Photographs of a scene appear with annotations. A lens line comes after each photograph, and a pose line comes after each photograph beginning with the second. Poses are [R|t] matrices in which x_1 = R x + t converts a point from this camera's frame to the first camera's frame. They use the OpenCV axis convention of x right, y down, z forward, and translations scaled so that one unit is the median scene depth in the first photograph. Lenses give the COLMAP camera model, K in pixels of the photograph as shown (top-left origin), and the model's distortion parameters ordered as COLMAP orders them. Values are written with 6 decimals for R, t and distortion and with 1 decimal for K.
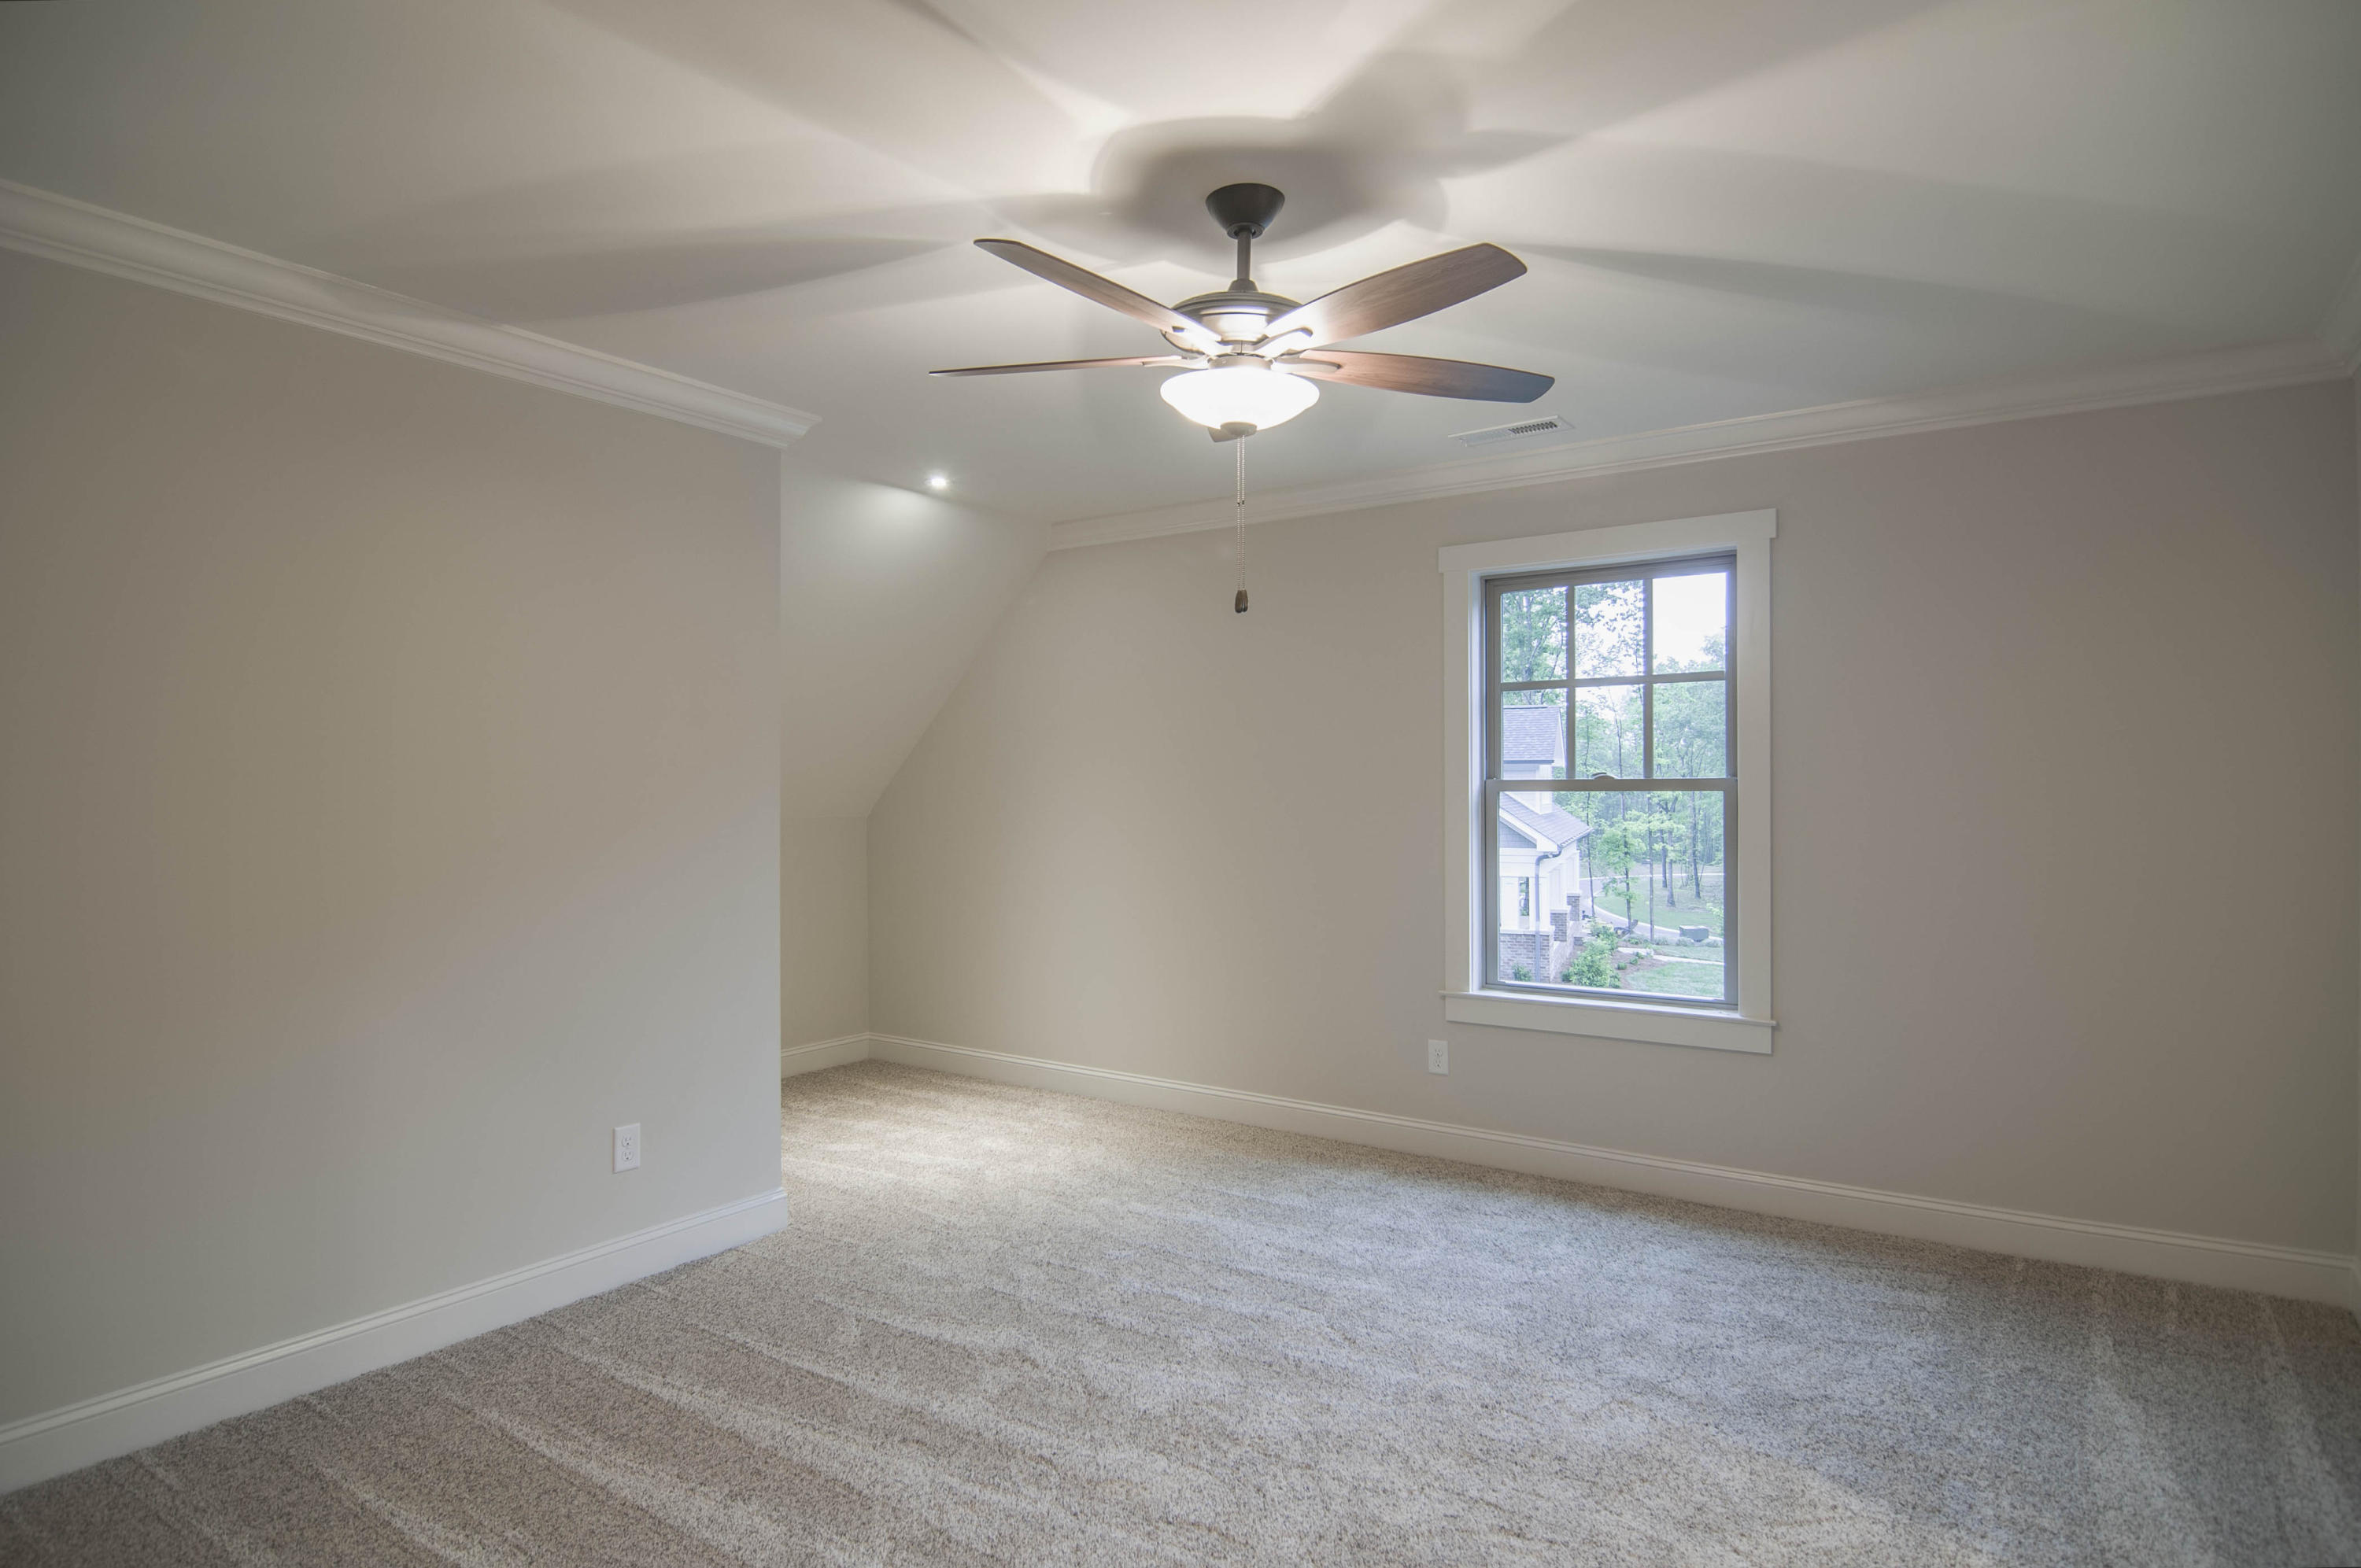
lens RADIAL K [[1280.0, 0, 1179.8], [0, 1280.0, 783.3], [0, 0, 1]] dist [-0.007702, -0.010114]
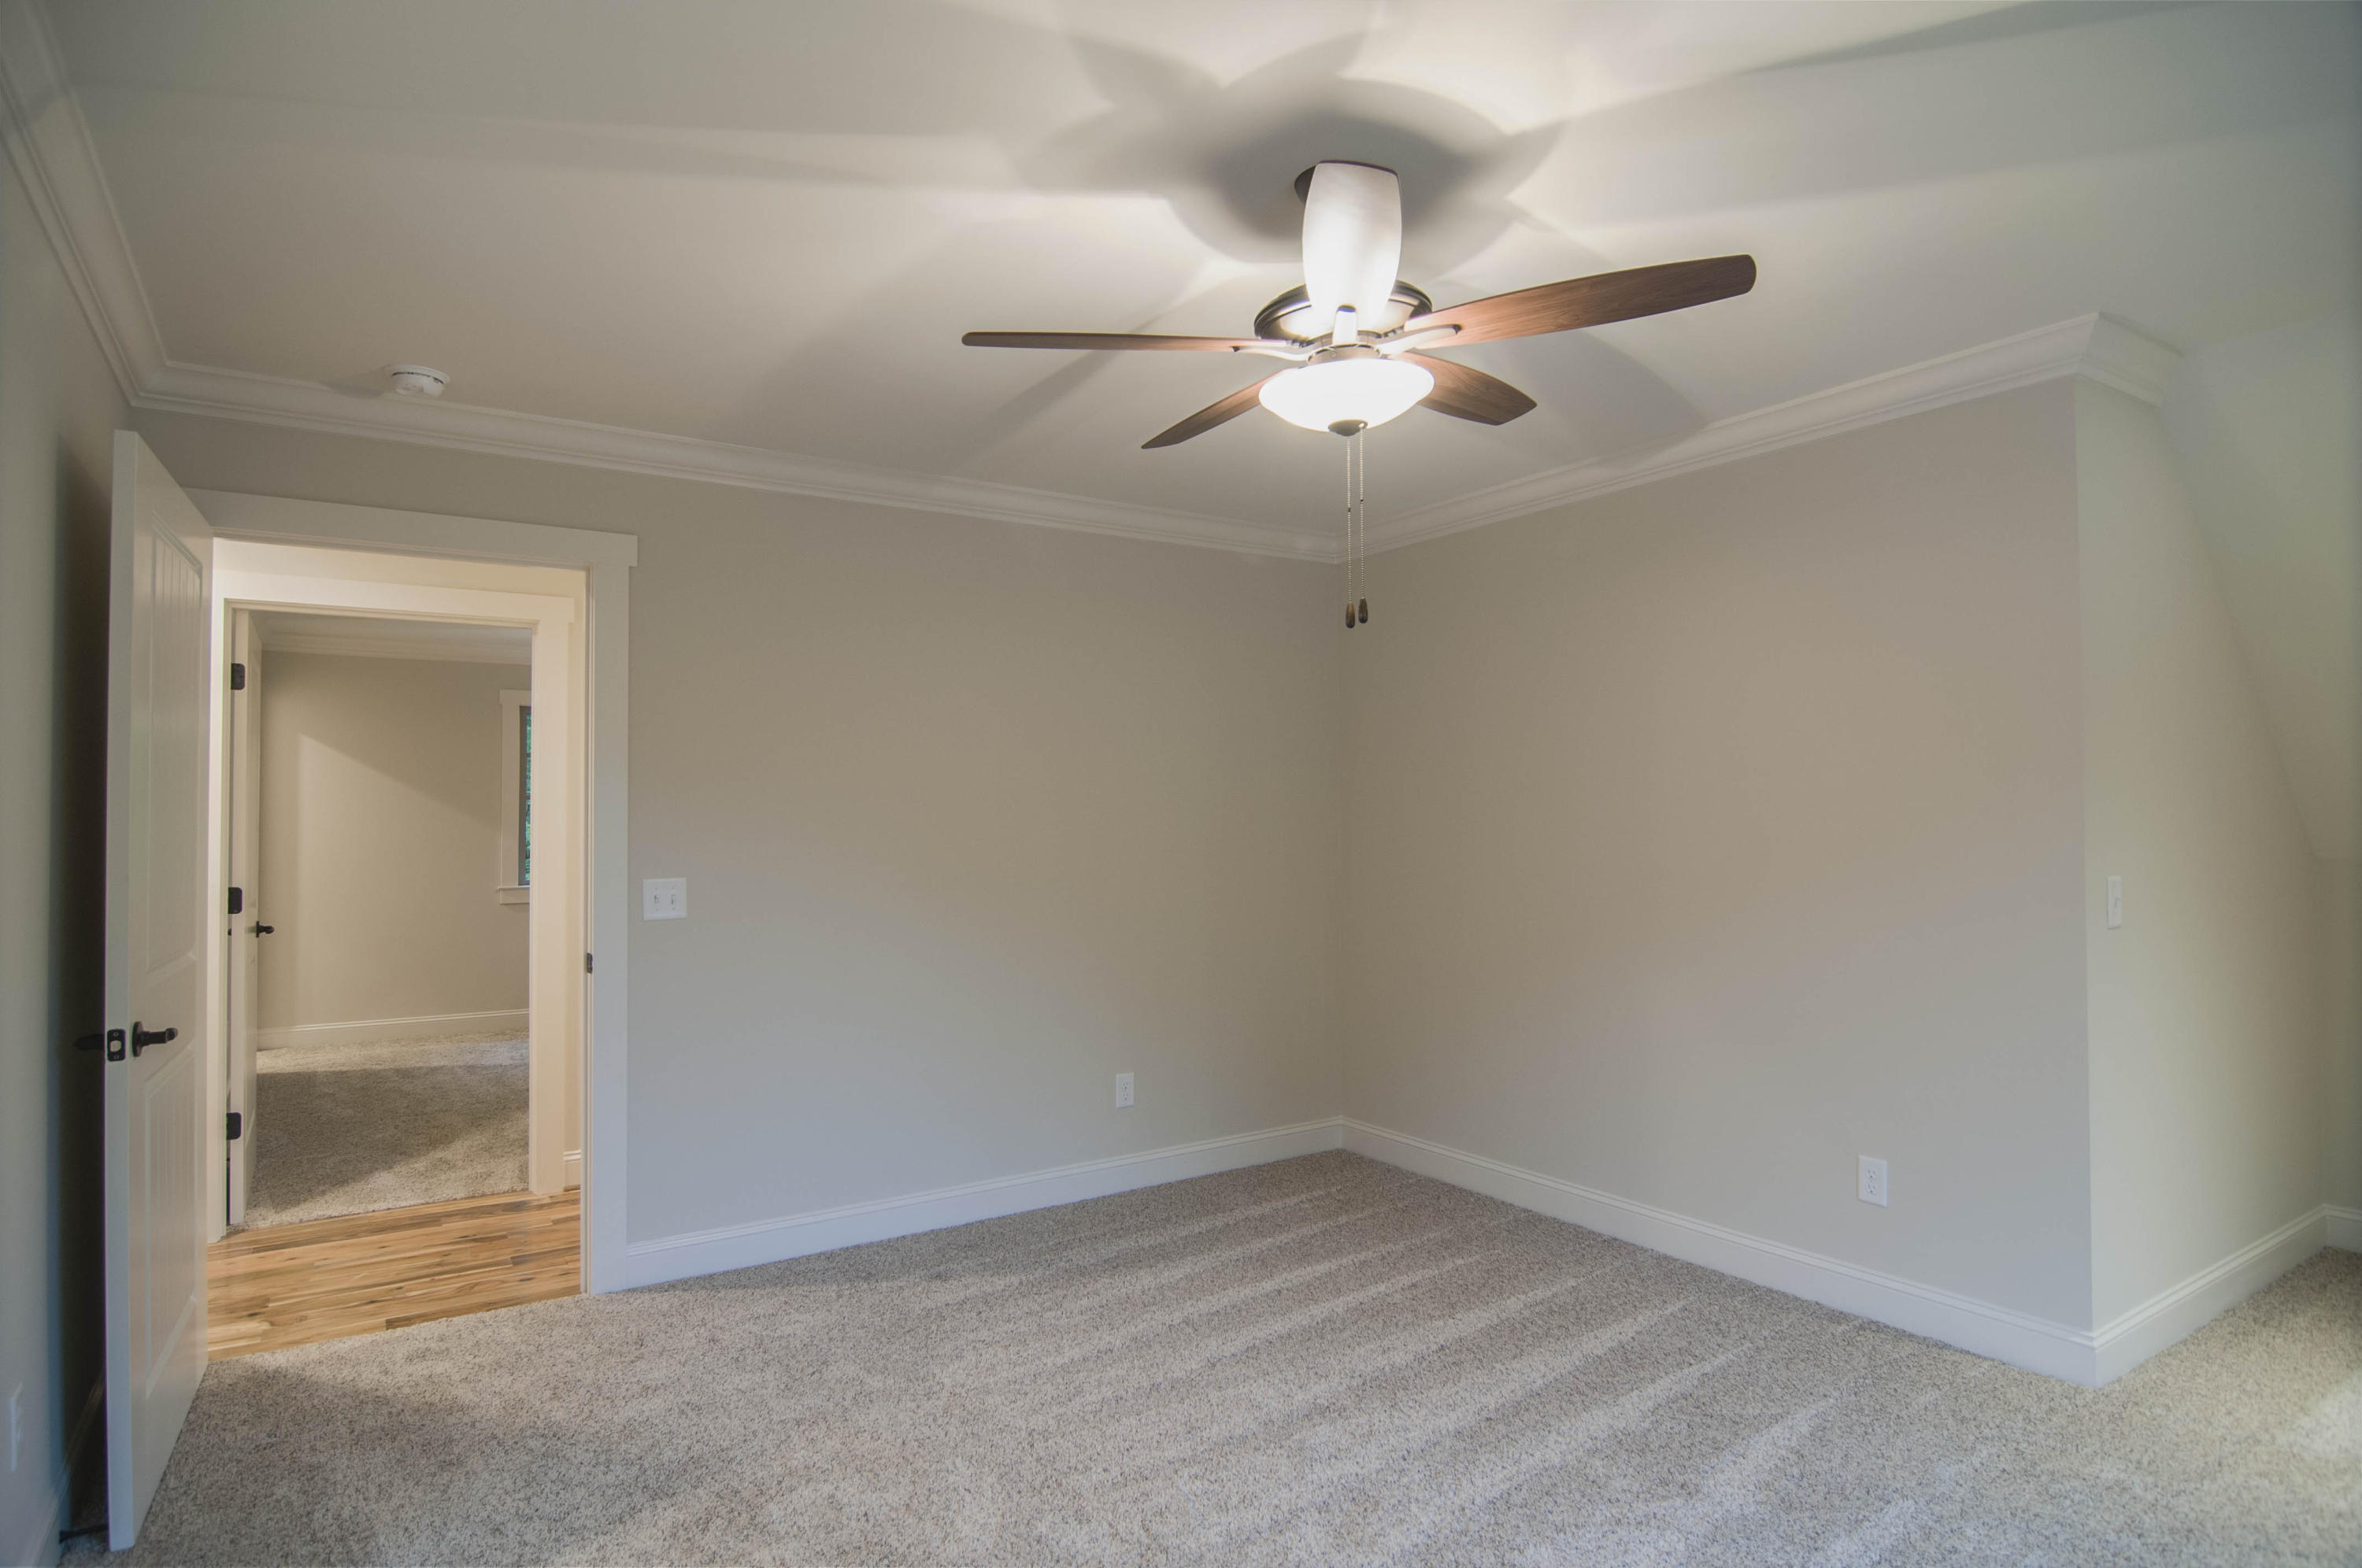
lens RADIAL K [[1280.6, 0, 1184.3], [0, 1280.6, 795.0], [0, 0, 1]] dist [-0.007702, -0.010114]
pose [[-0.373270, -0.015926, -0.927586, 0.870302], [0.017737, 0.999547, -0.024299, 0.005445], [0.927553, -0.025522, -0.372818, 1.136524]]
